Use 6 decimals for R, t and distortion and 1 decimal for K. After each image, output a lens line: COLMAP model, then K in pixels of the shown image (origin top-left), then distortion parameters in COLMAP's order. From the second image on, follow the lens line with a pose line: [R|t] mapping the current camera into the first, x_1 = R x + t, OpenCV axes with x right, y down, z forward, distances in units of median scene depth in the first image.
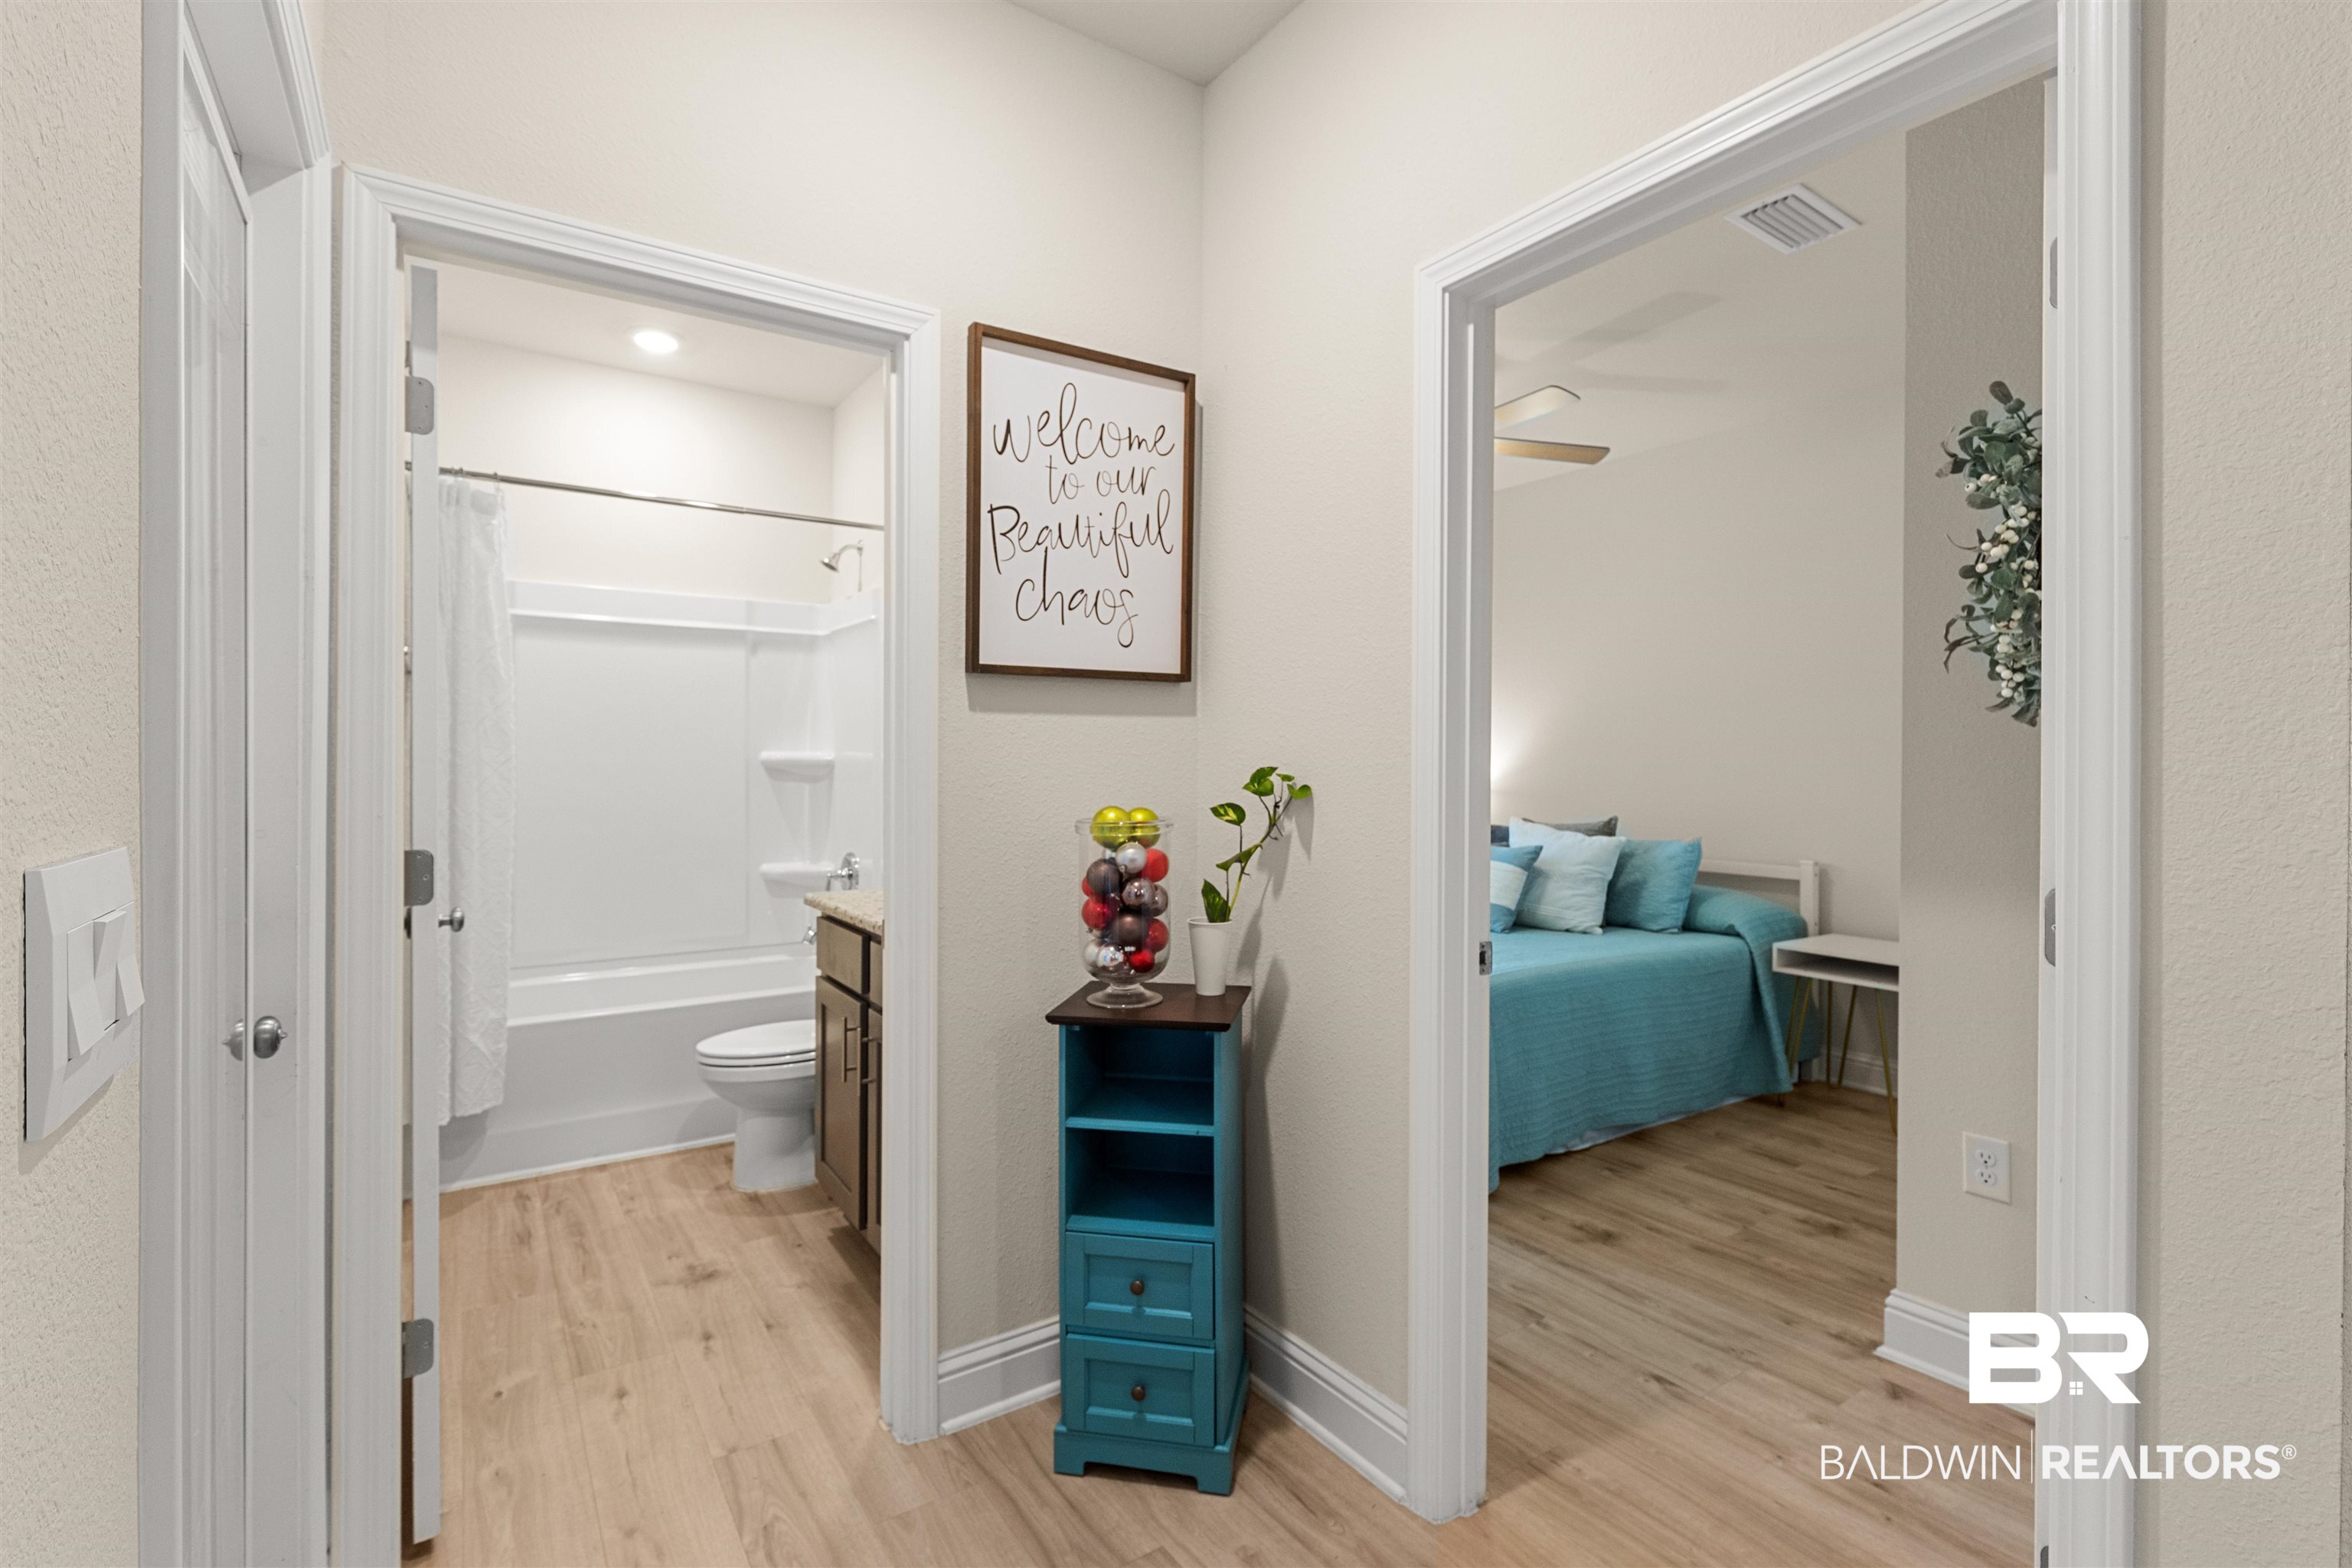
lens RADIAL K [[1064.5, 0, 1181.8], [0, 1064.5, 761.6], [0, 0, 1]] dist [-0.000516, -0.000144]
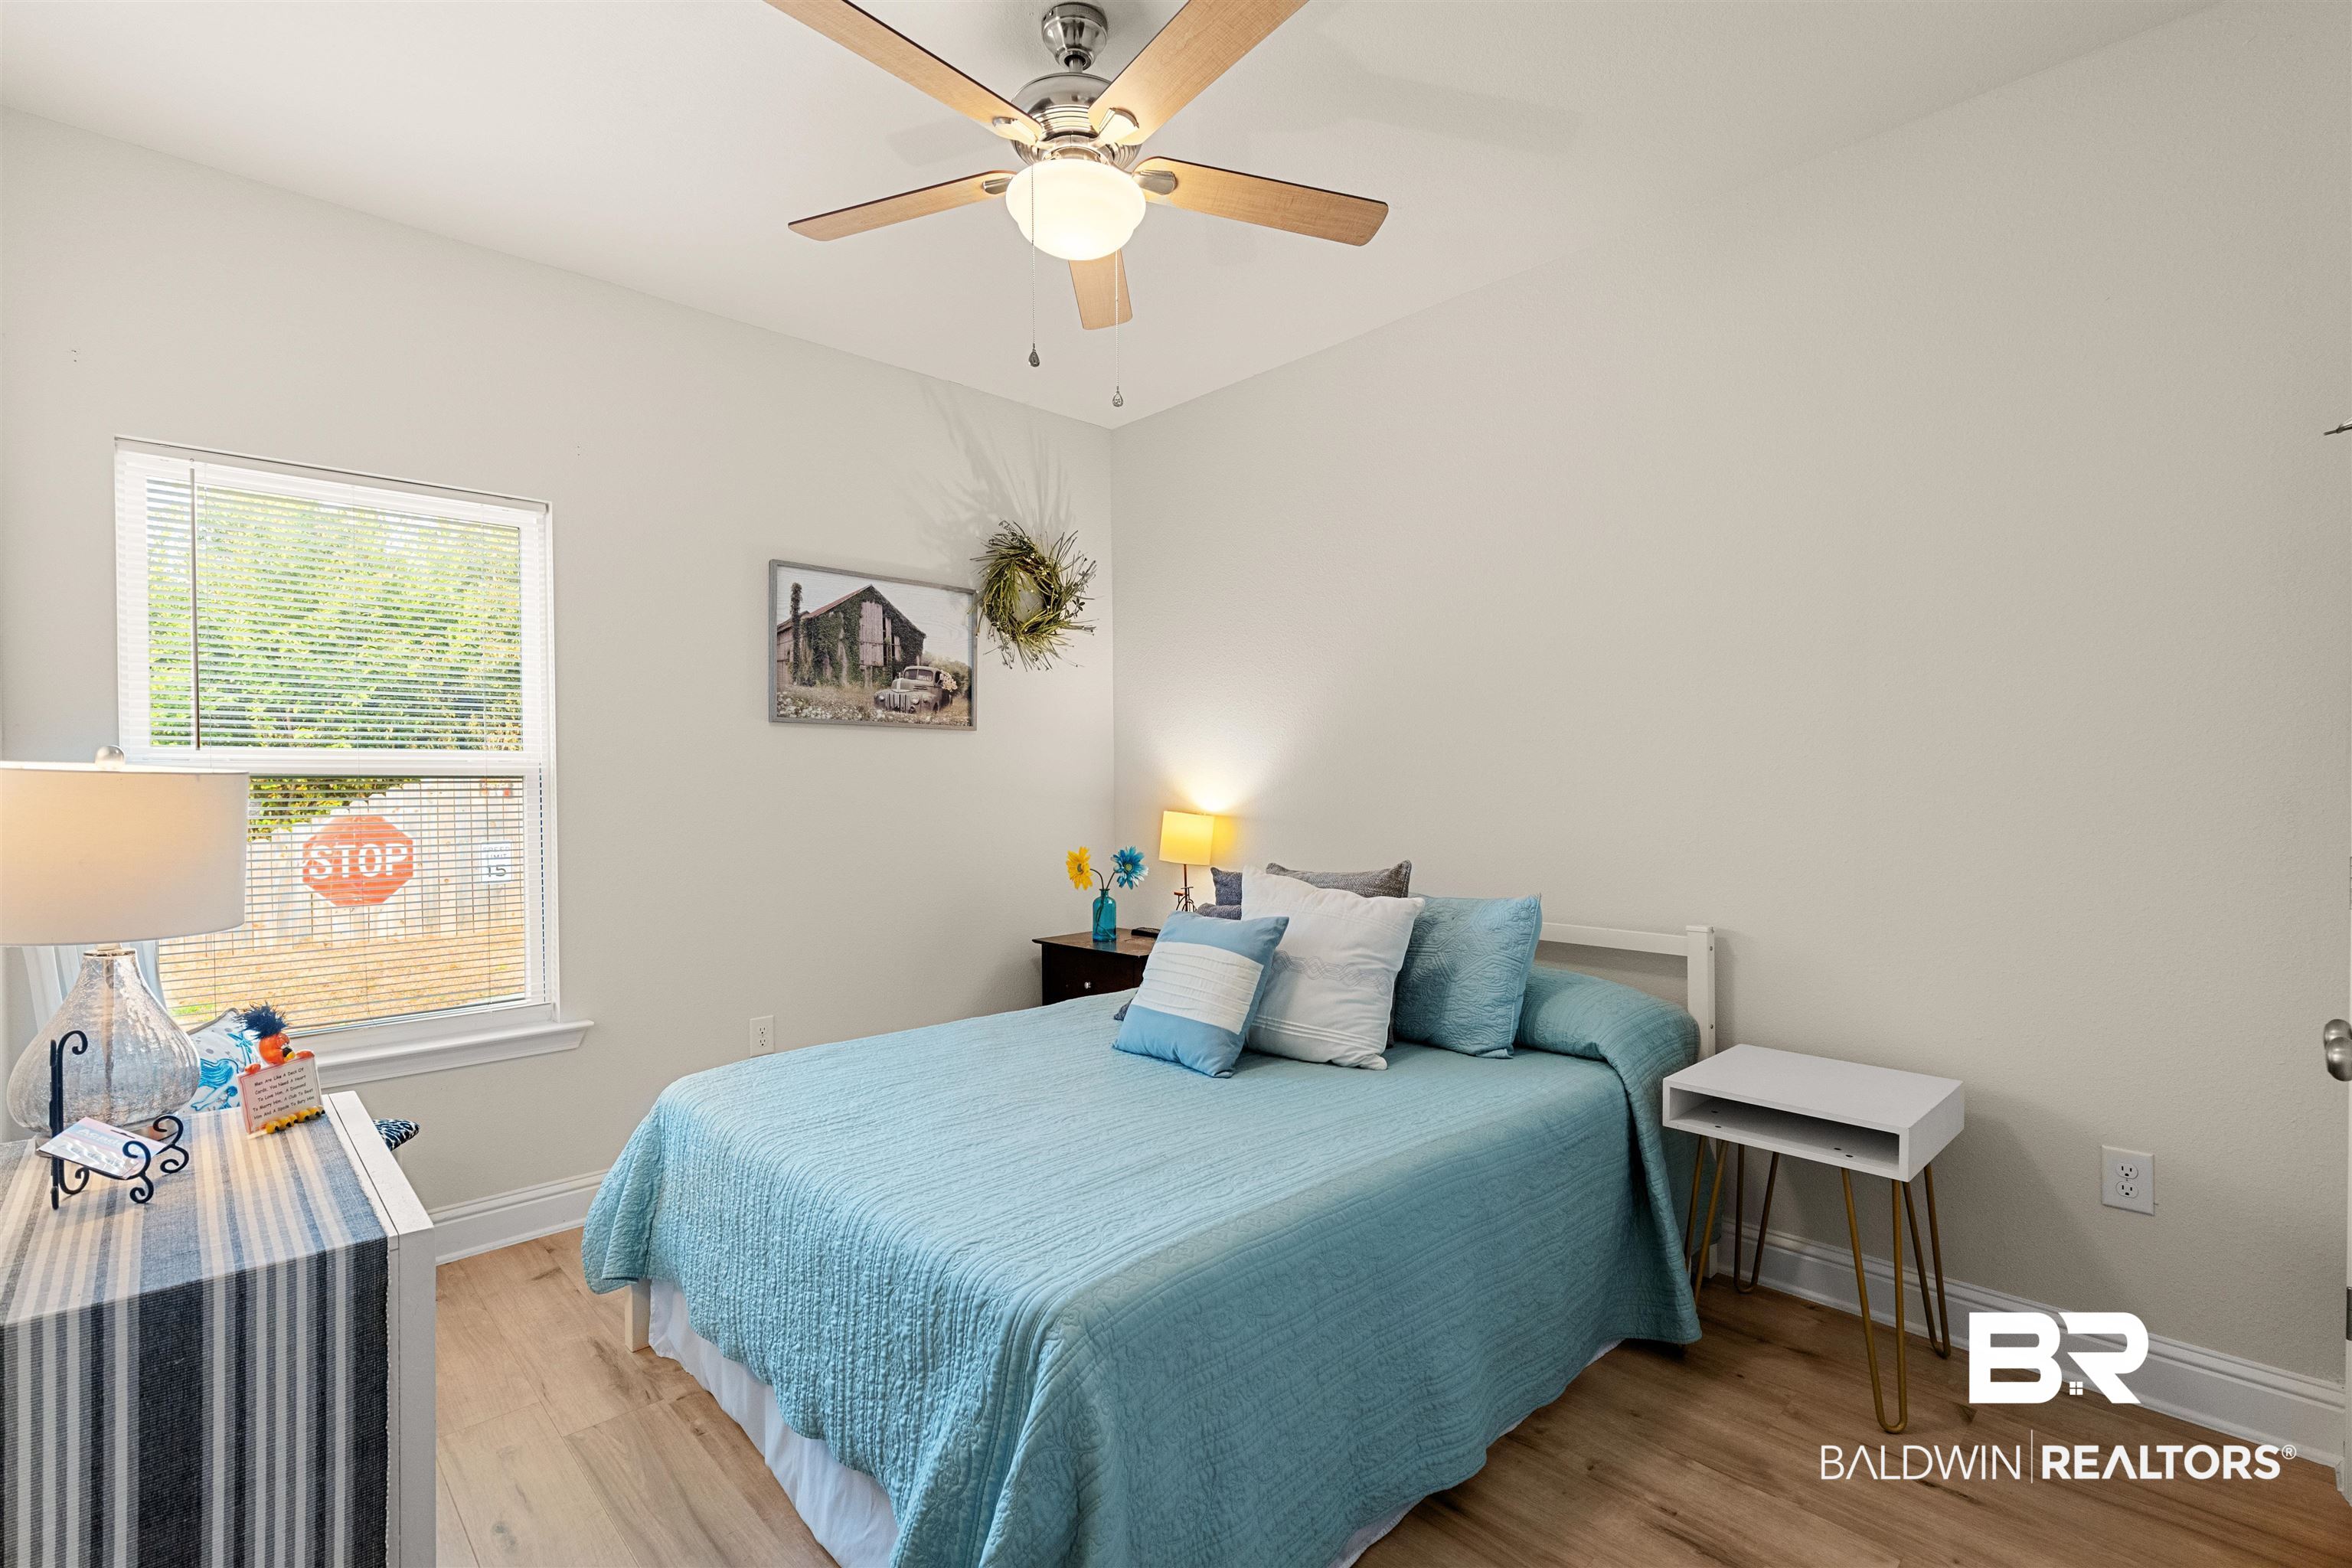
lens RADIAL K [[1064.5, 0, 1168.3], [0, 1064.5, 785.5], [0, 0, 1]] dist [-0.000516, -0.000144]
pose [[0.987779, -0.016370, 0.154998, 0.184657], [0.014136, 0.999780, 0.015503, -0.003859], [-0.155217, -0.013122, 0.987793, 0.434225]]
